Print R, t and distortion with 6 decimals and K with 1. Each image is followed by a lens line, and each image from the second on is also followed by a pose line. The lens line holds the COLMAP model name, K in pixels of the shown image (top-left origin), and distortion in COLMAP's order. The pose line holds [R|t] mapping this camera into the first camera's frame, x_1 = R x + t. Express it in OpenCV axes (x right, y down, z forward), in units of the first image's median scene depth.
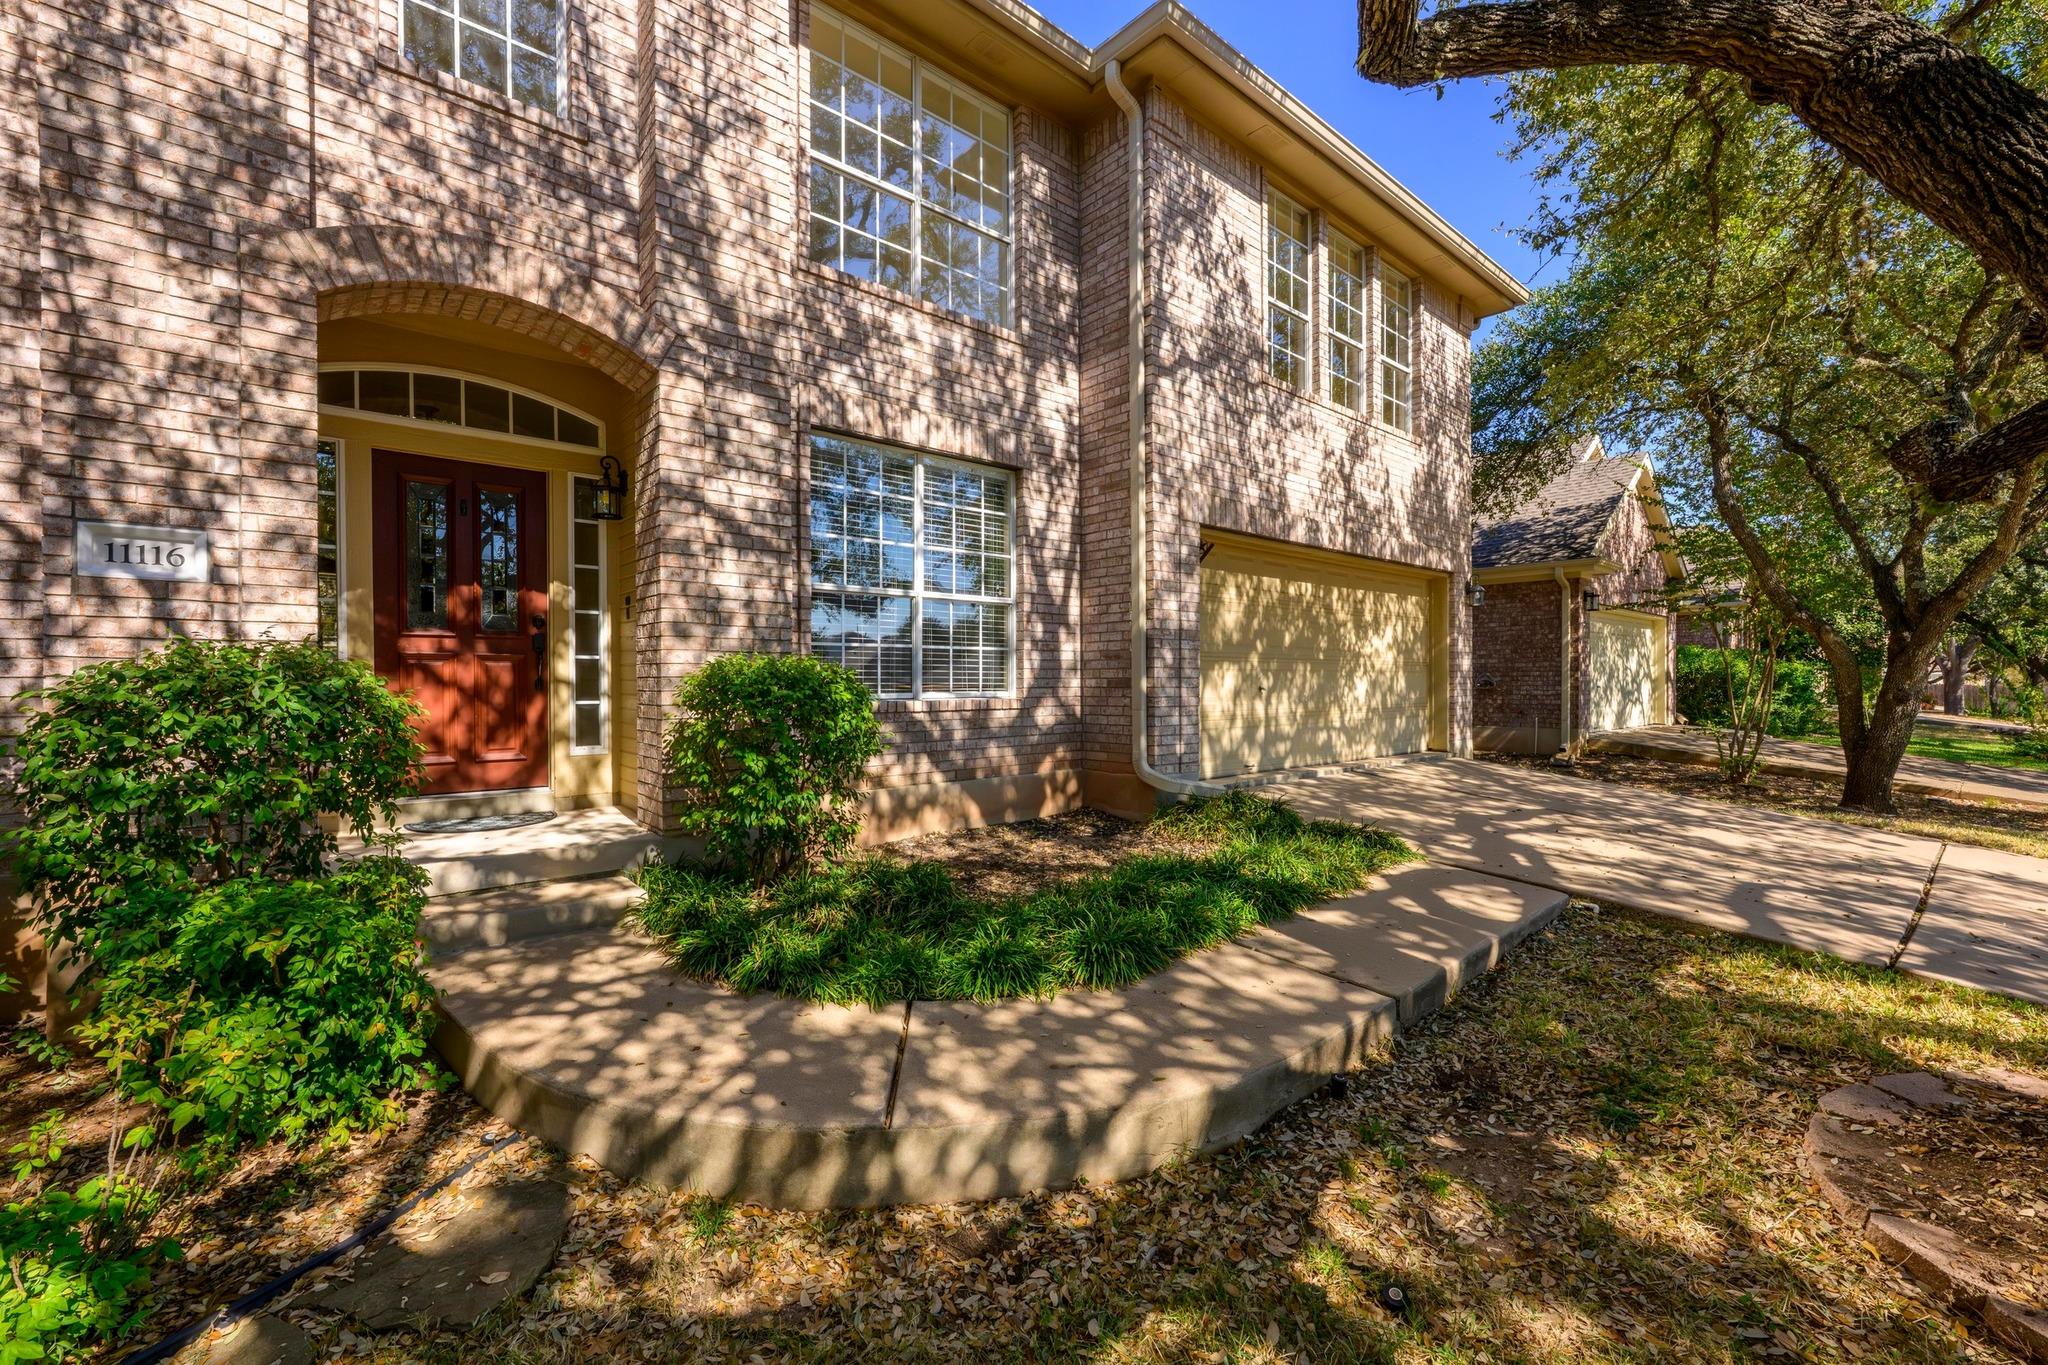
lens RADIAL K [[871.8, 0, 1024.0], [0, 871.8, 682.5], [0, 0, 1]] dist [-0.001151, -0.000055]
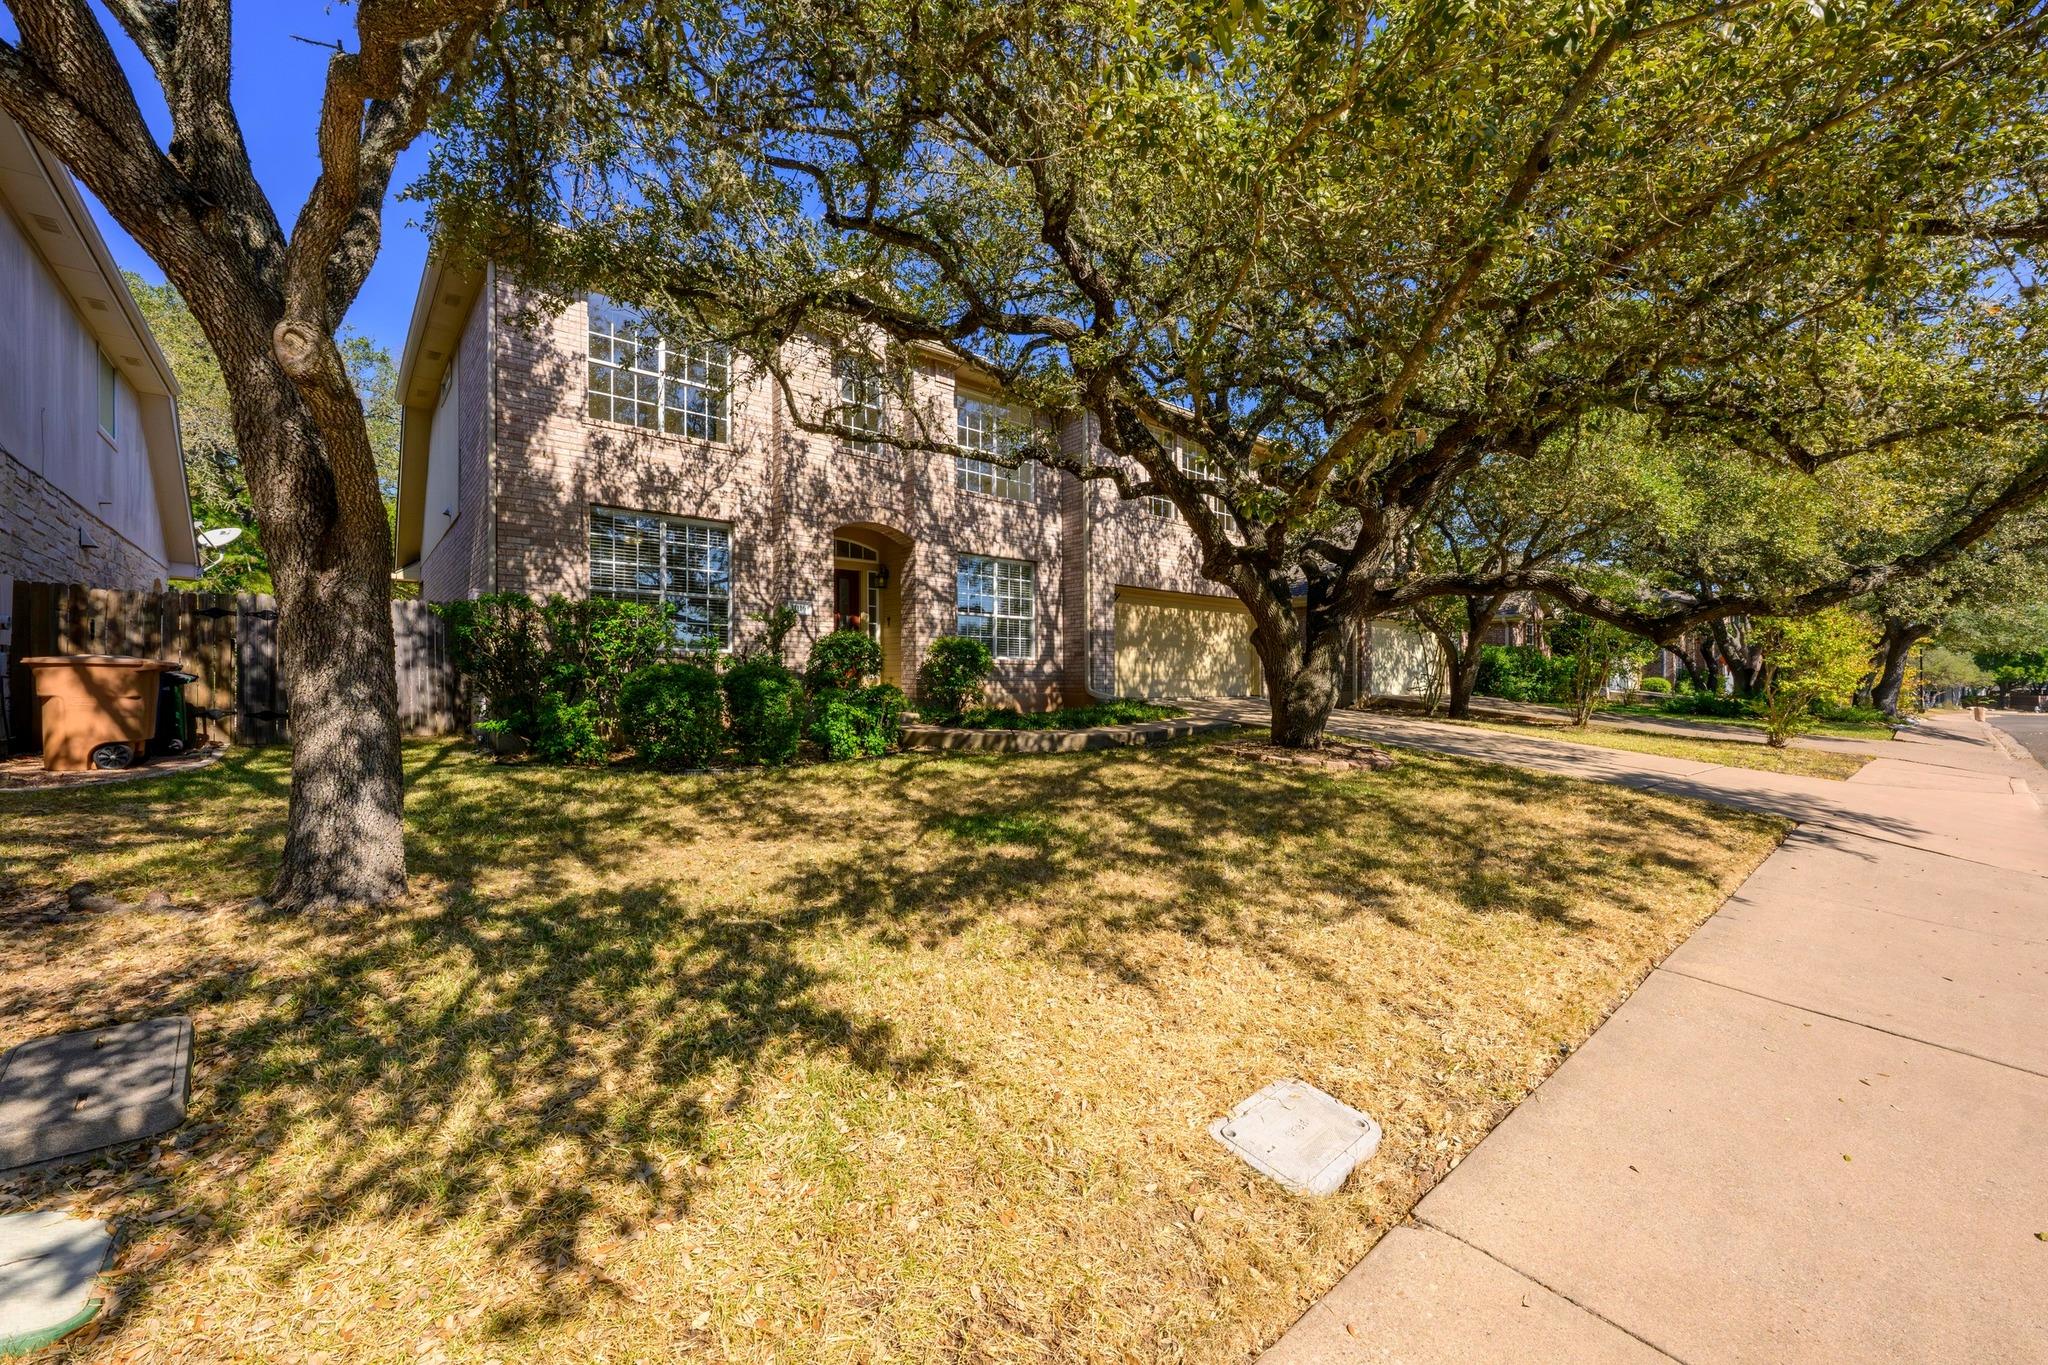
lens RADIAL K [[844.1, 0, 1024.0], [0, 844.1, 682.5], [0, 0, 1]] dist [0.000017, -0.000017]
pose [[0.999997, -0.002063, -0.000987, -0.037244], [0.002054, 0.999961, -0.008538, 0.097648], [0.001004, 0.008536, 0.999963, -1.268579]]
